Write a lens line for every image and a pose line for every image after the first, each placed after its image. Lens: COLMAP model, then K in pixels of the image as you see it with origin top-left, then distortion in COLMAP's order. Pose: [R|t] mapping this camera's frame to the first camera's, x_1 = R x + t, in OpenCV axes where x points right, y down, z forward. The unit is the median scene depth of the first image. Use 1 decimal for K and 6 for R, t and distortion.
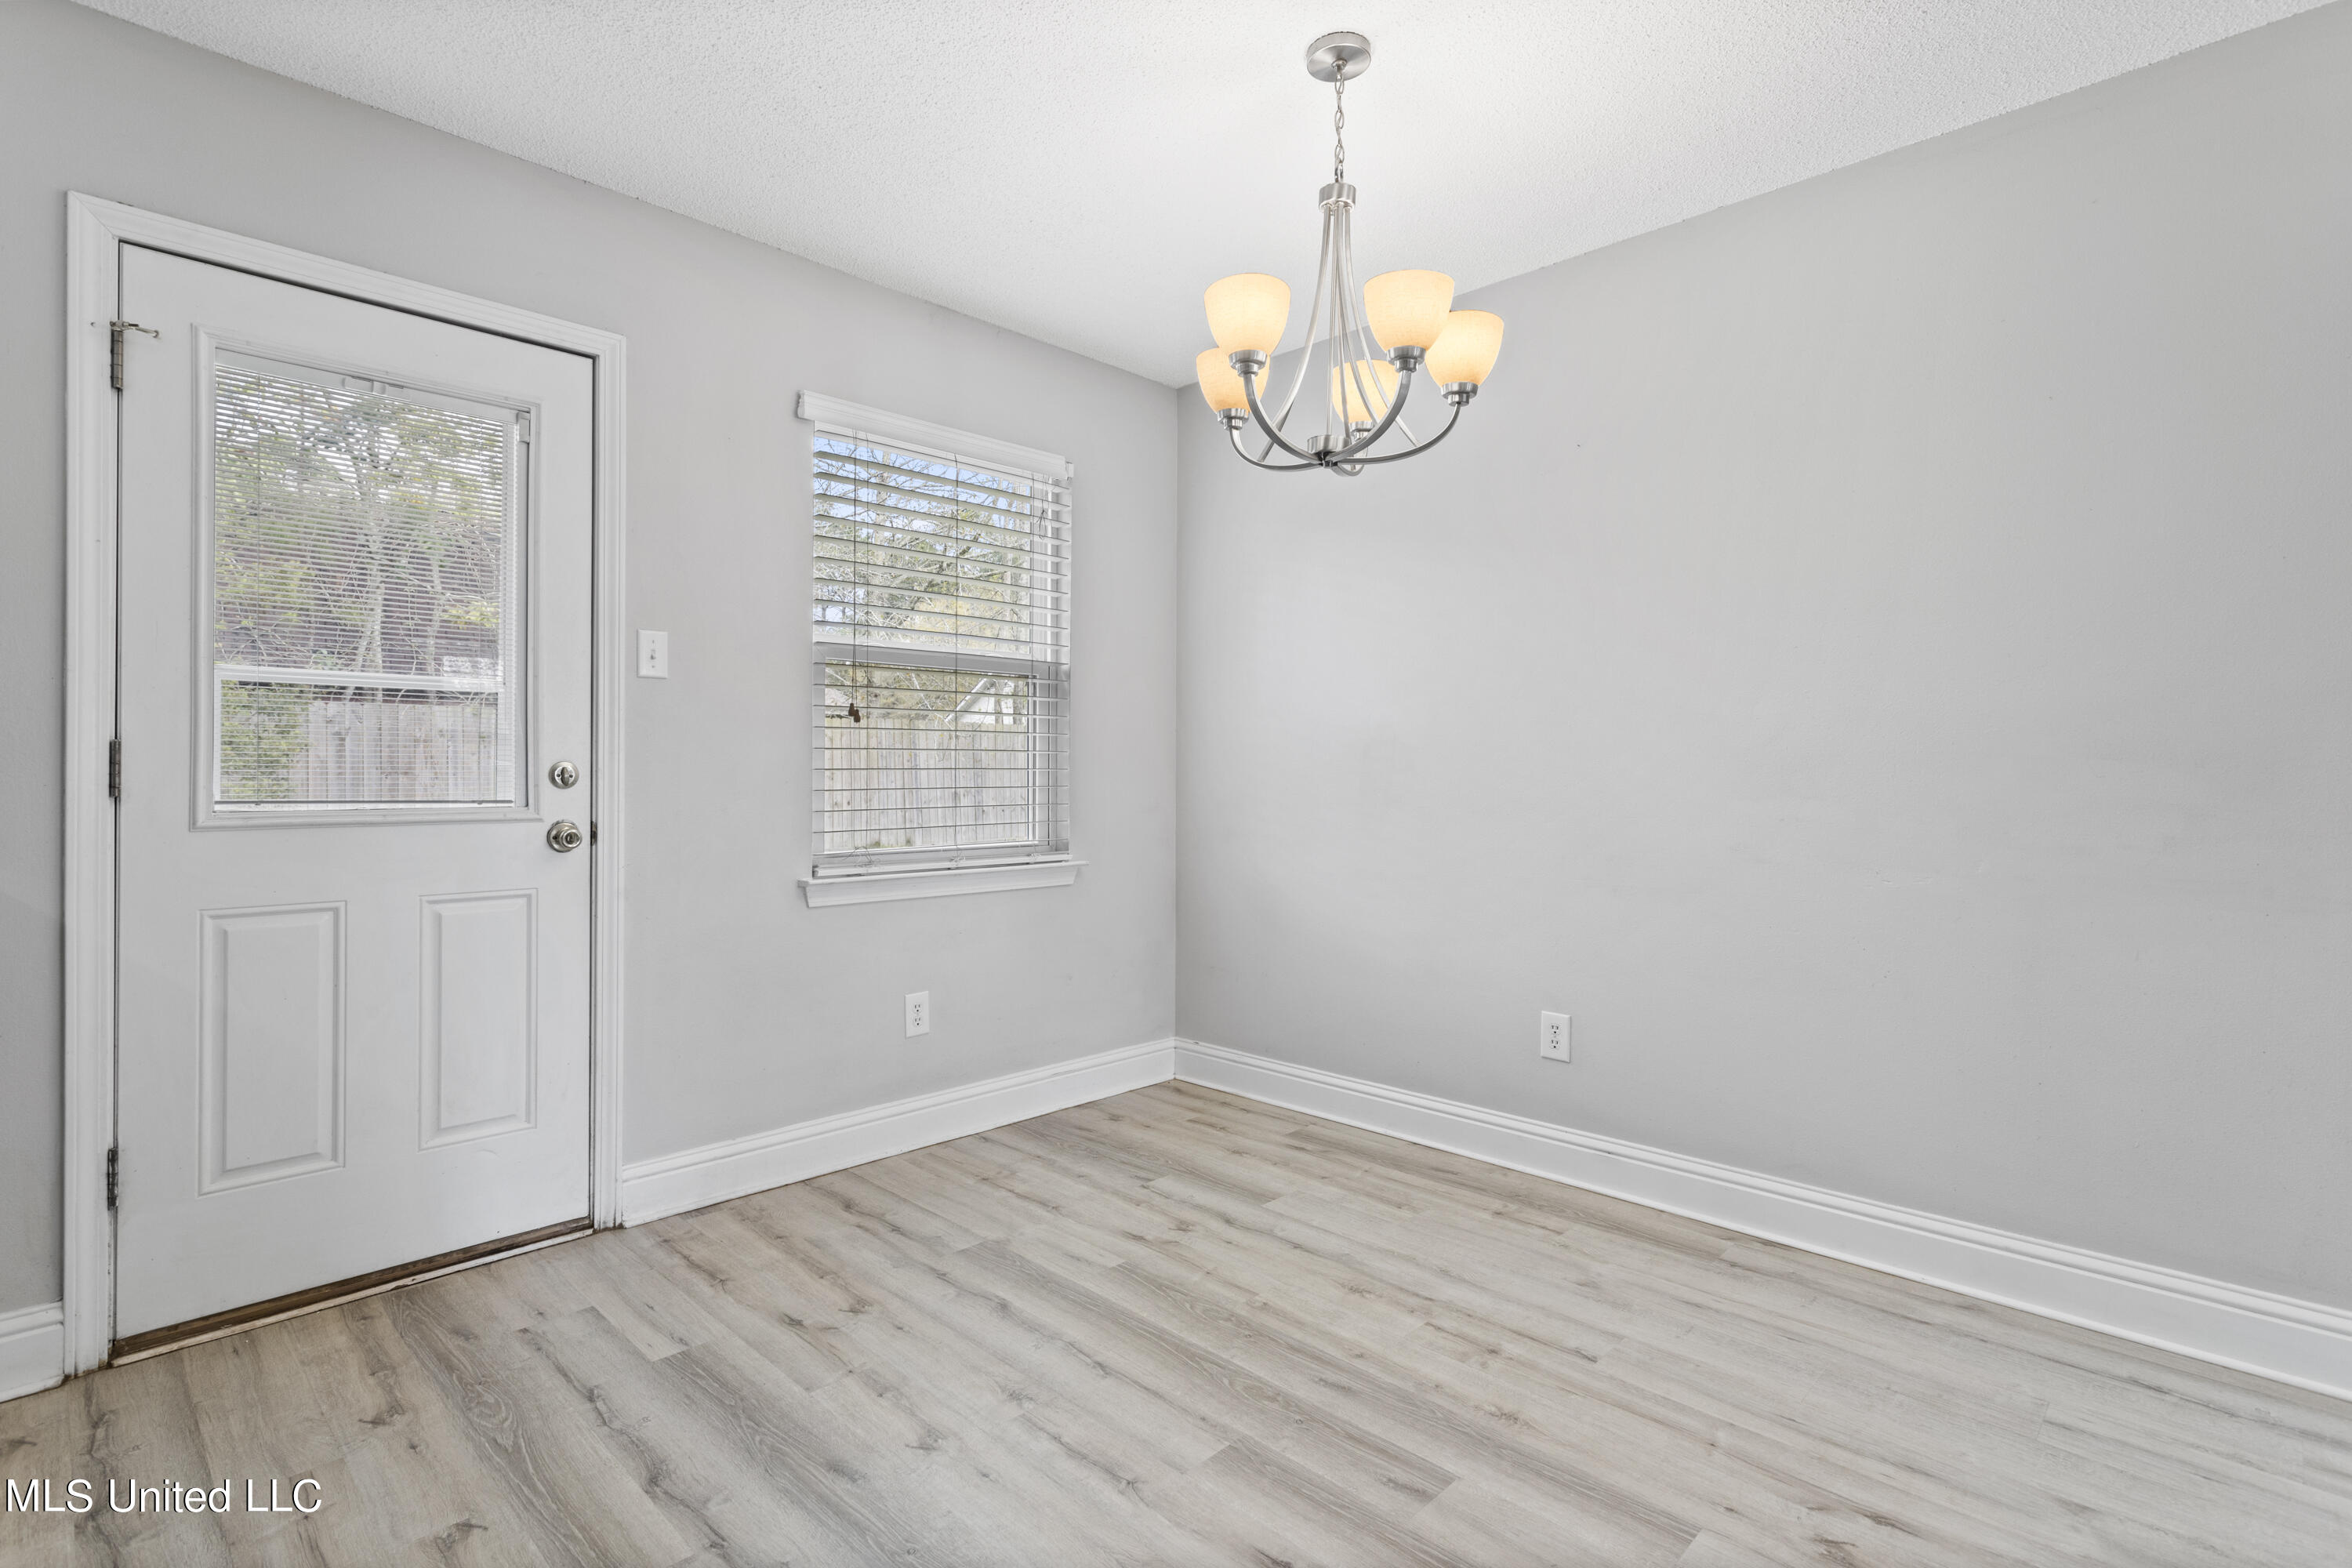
lens RADIAL K [[1111.2, 0, 1173.9], [0, 1111.2, 770.9], [0, 0, 1]] dist [0.001004, 0.001311]
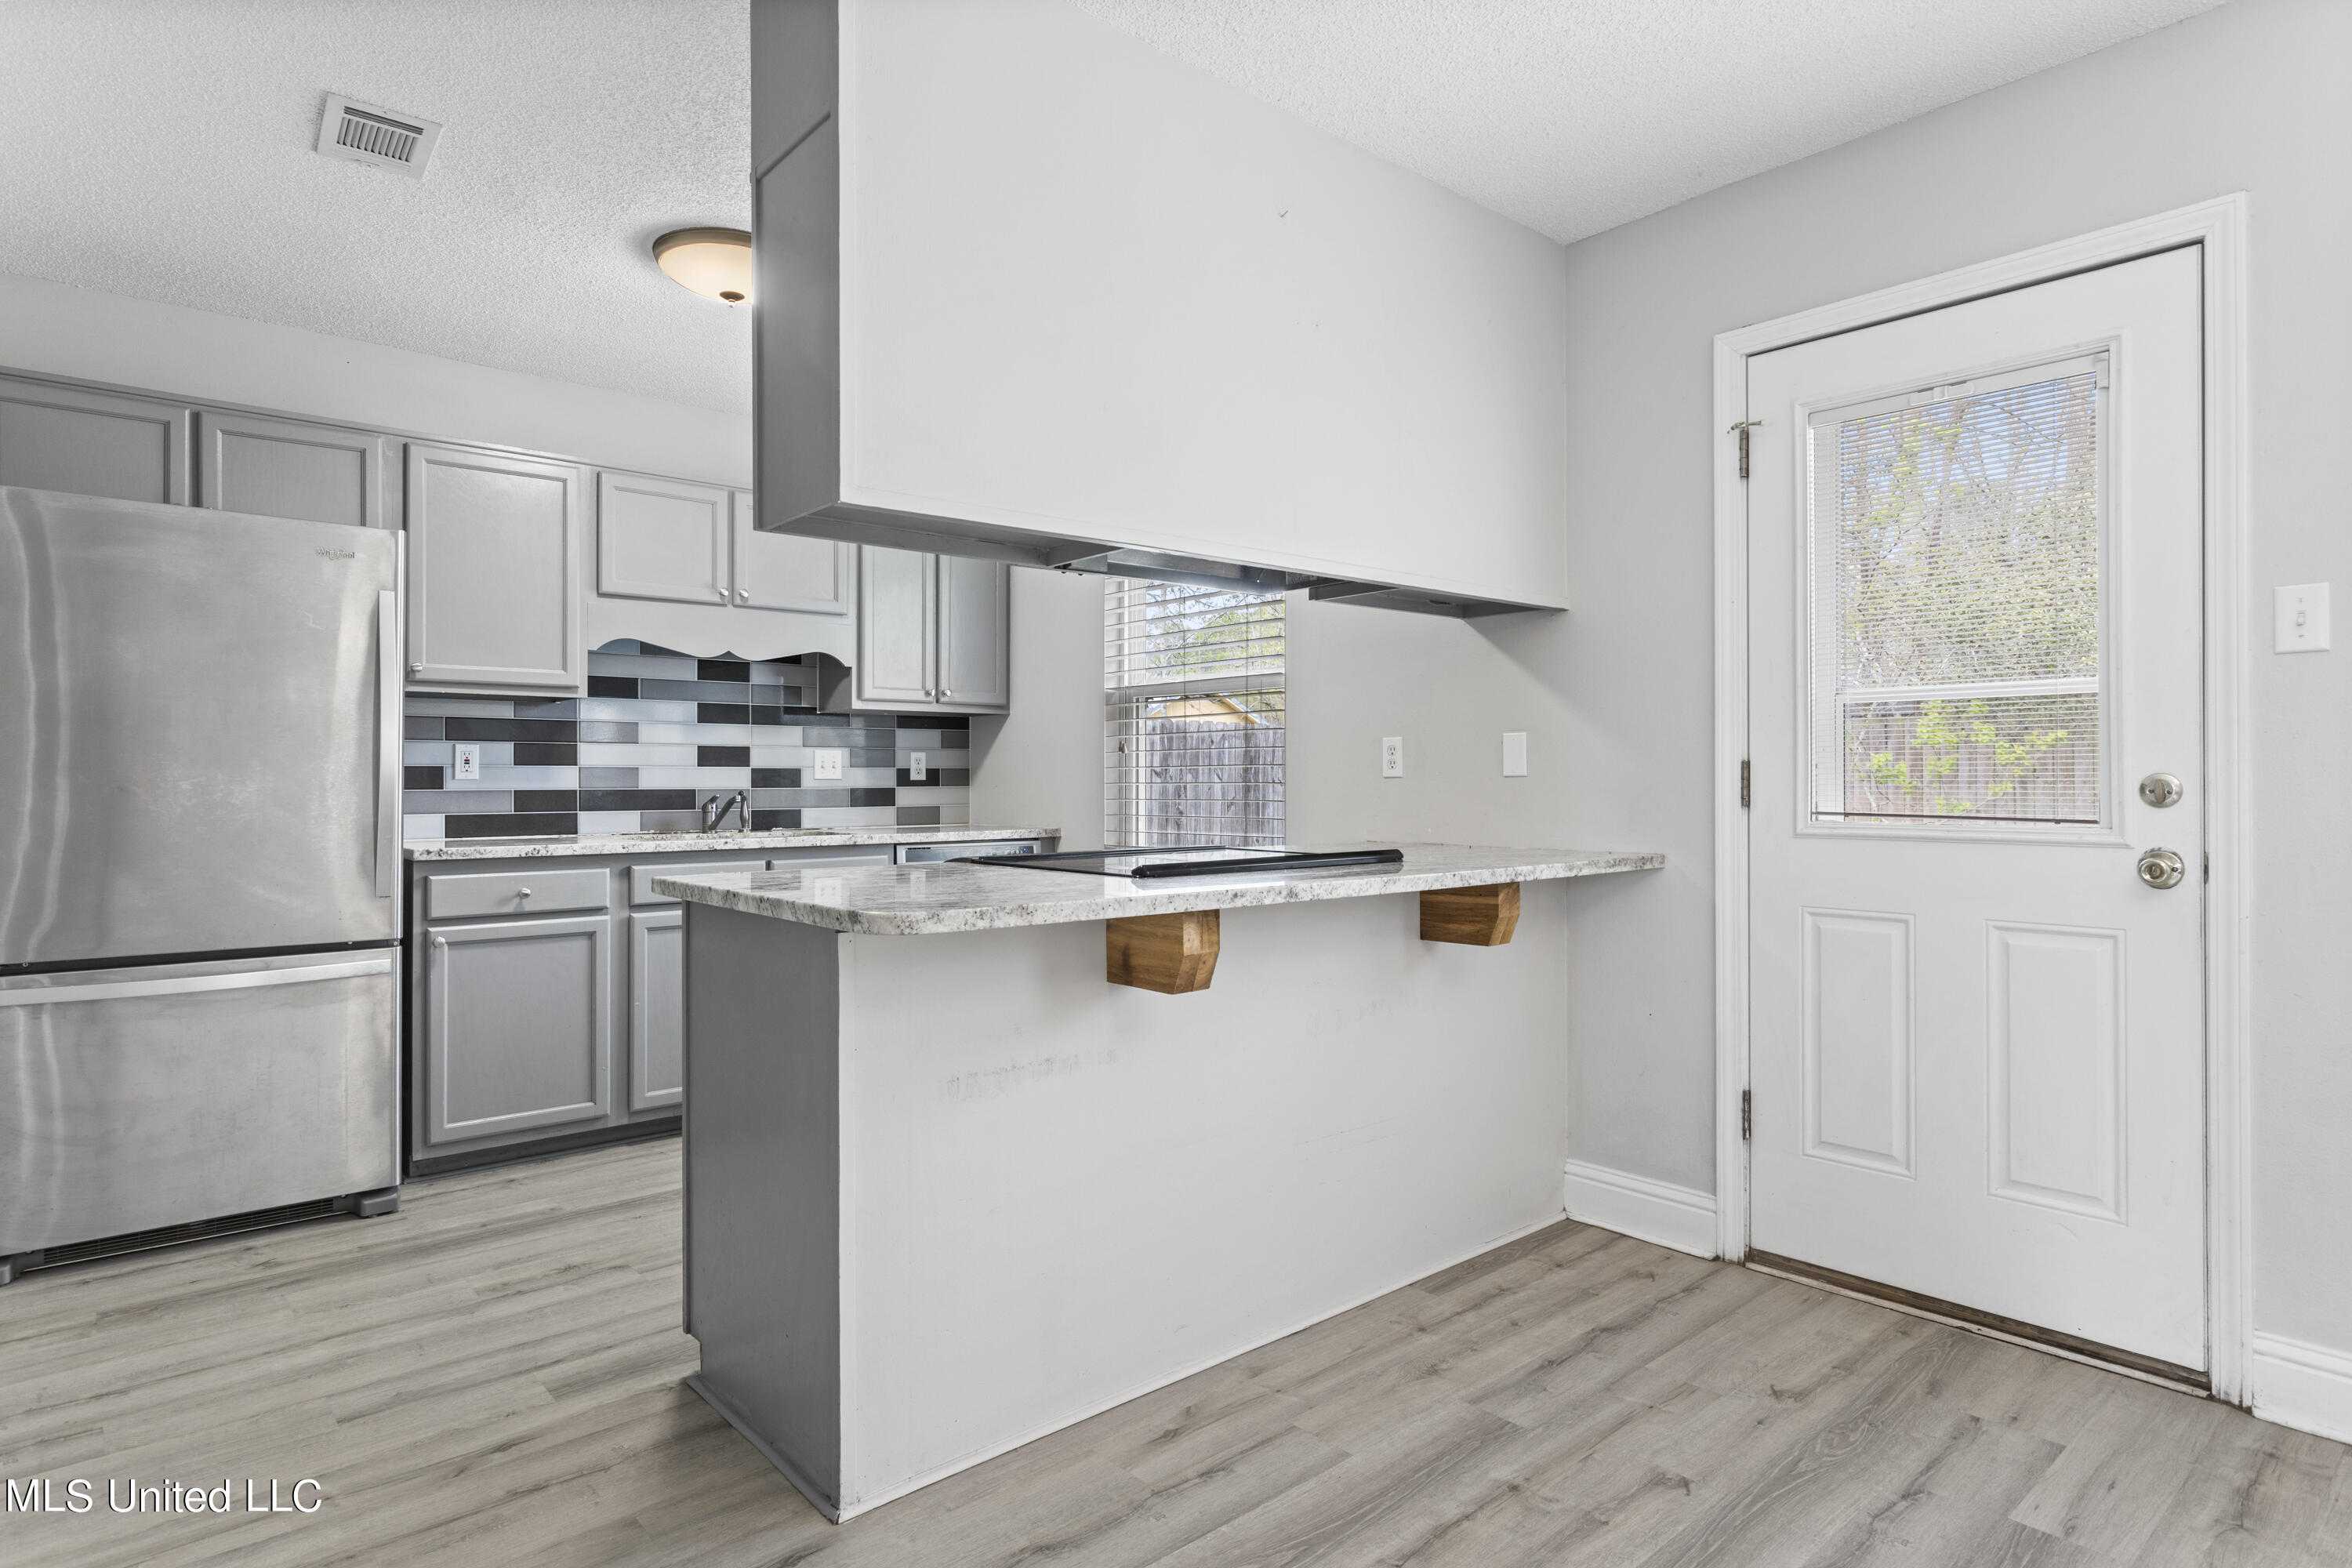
lens RADIAL K [[1252.9, 0, 1166.0], [0, 1252.9, 773.6], [0, 0, 1]] dist [-0.021819, 0.010424]
pose [[-0.073694, -0.011175, -0.997218, 0.413856], [-0.000603, 0.999938, -0.011161, 0.002288], [0.997281, -0.000221, -0.073696, 0.397280]]
